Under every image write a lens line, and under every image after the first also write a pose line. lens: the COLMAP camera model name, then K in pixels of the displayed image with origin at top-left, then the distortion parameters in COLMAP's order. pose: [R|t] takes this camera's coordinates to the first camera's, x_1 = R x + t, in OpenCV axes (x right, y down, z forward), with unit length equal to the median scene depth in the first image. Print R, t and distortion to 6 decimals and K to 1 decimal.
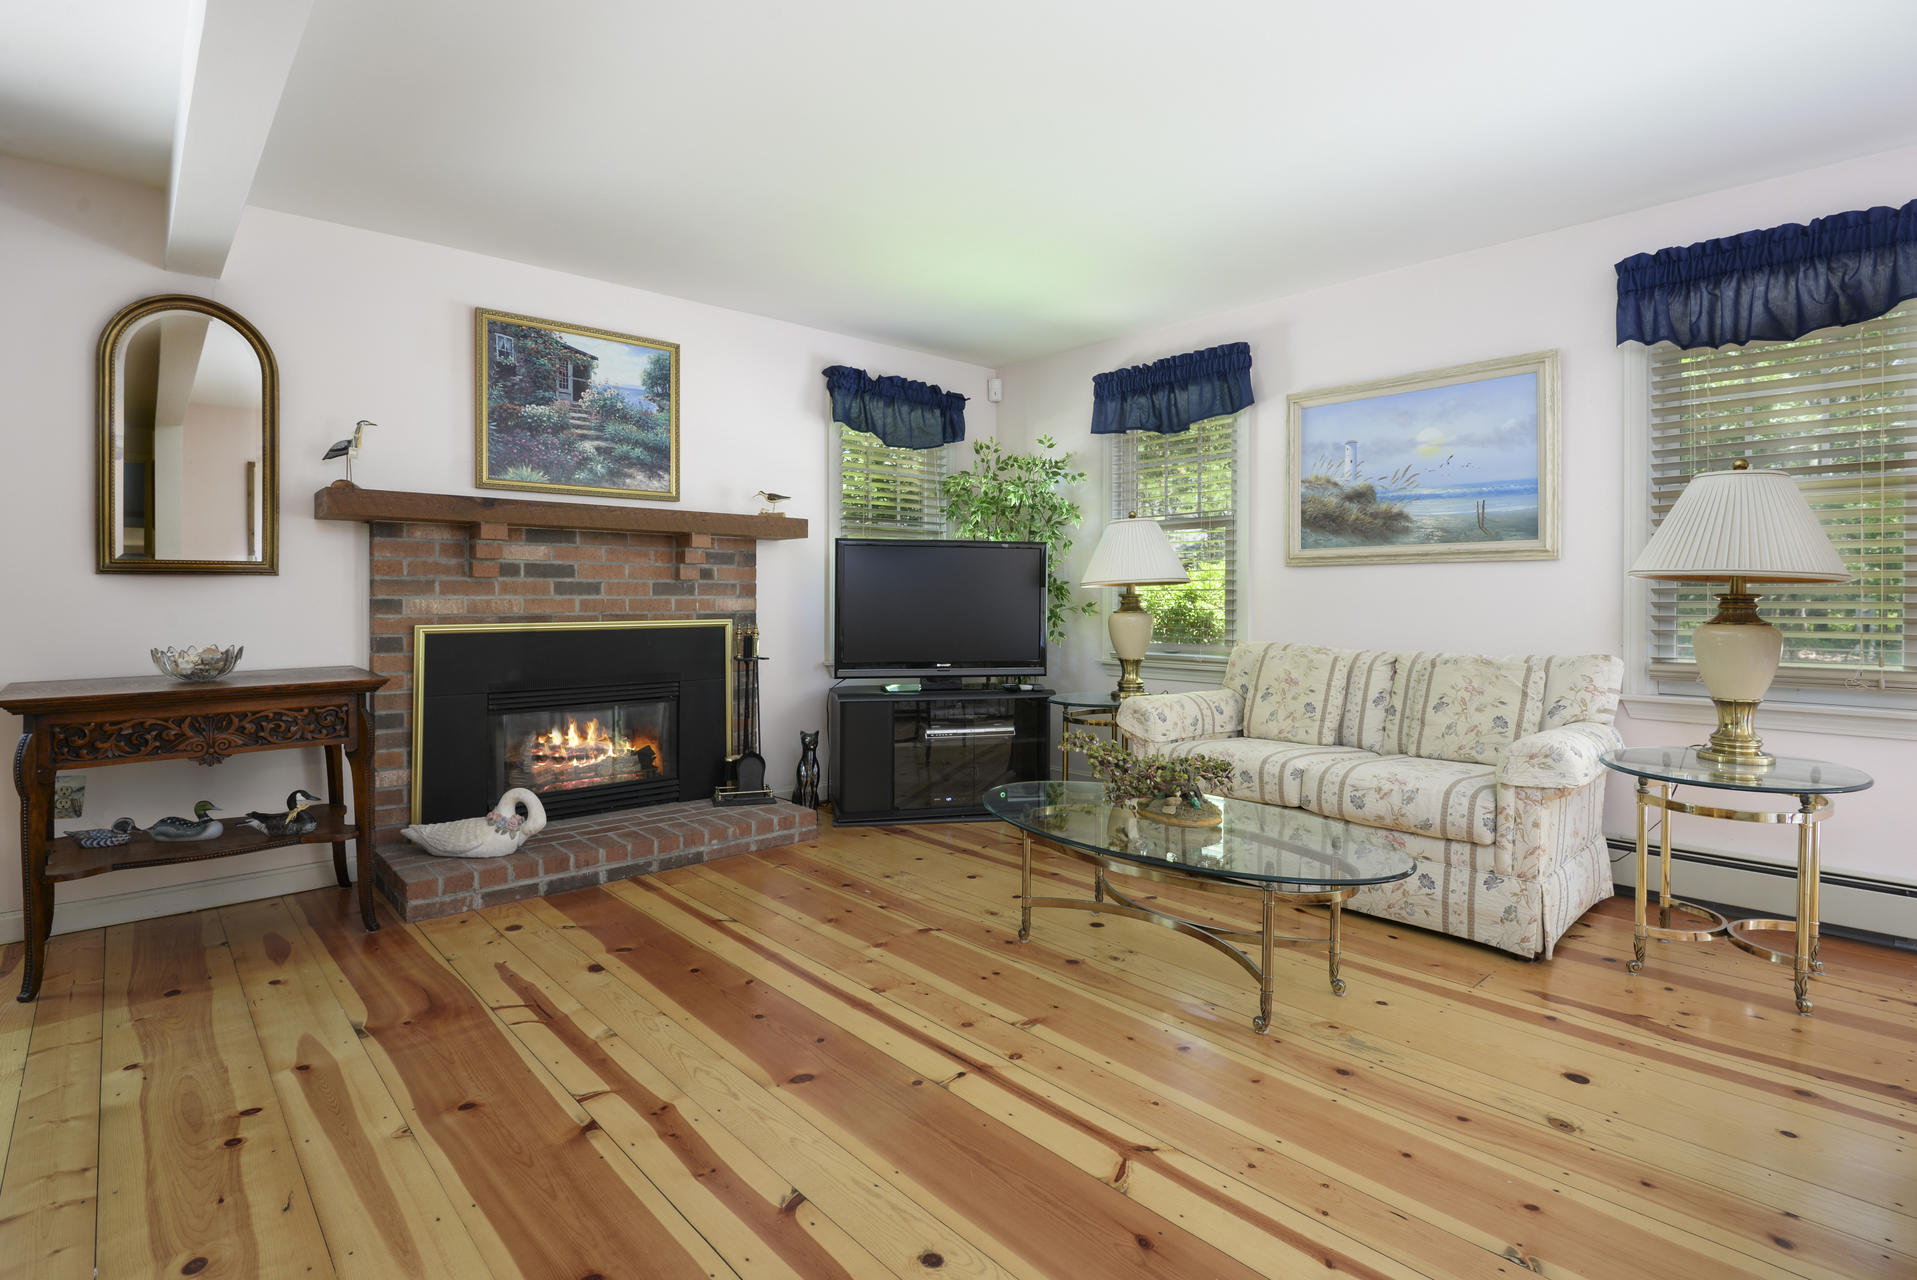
lens RADIAL K [[935.1, 0, 964.0], [0, 935.1, 599.5], [0, 0, 1]] dist [-0.000563, -0.016918]
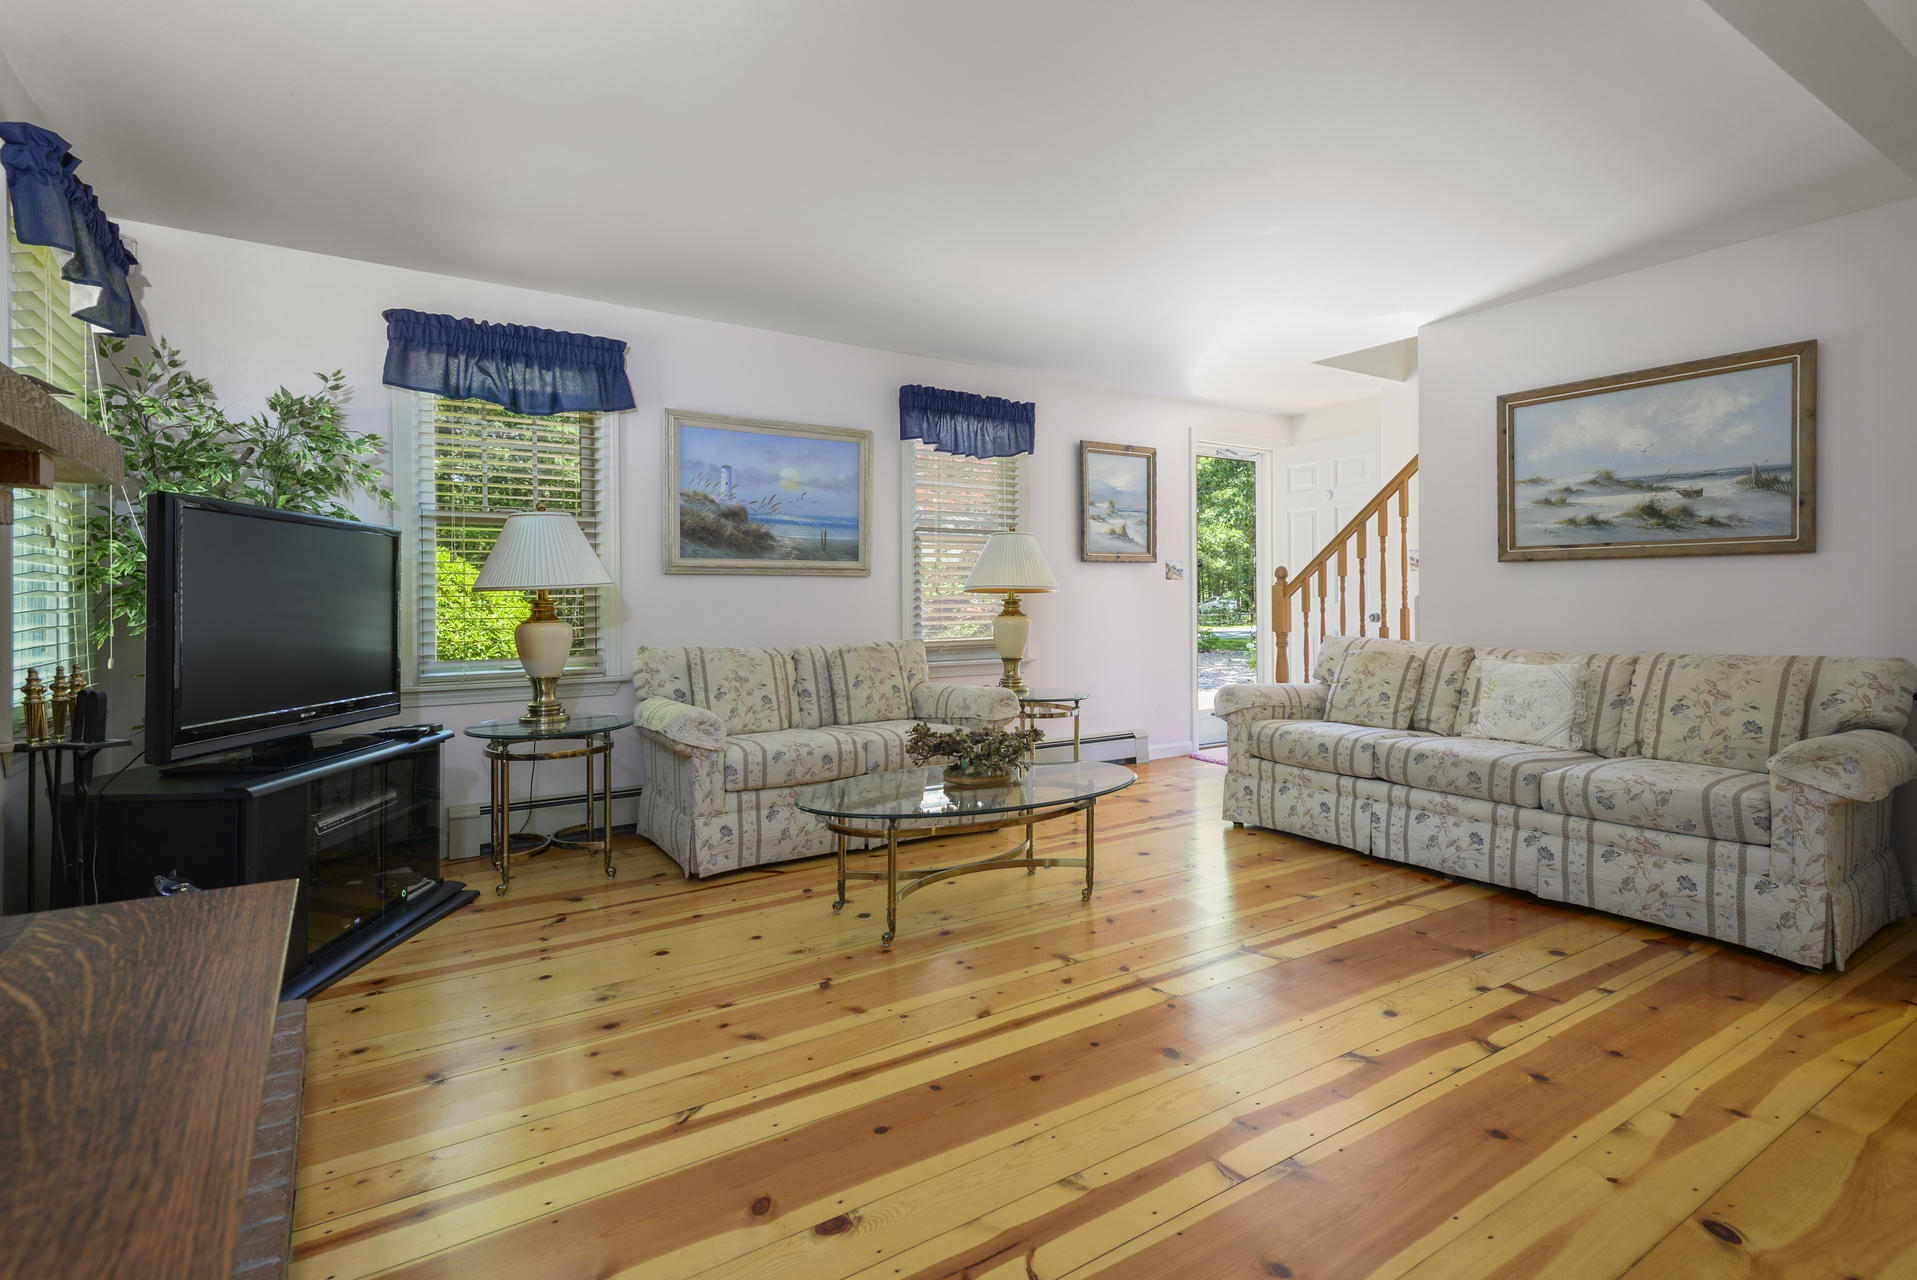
lens RADIAL K [[913.2, 0, 953.4], [0, 913.2, 600.6], [0, 0, 1]] dist [0.018712, -0.000024]
pose [[0.165793, 0.000010, 0.986161, -0.673470], [0.008583, 0.999962, -0.001453, -0.001433], [-0.986123, 0.008705, 0.165787, 0.576990]]
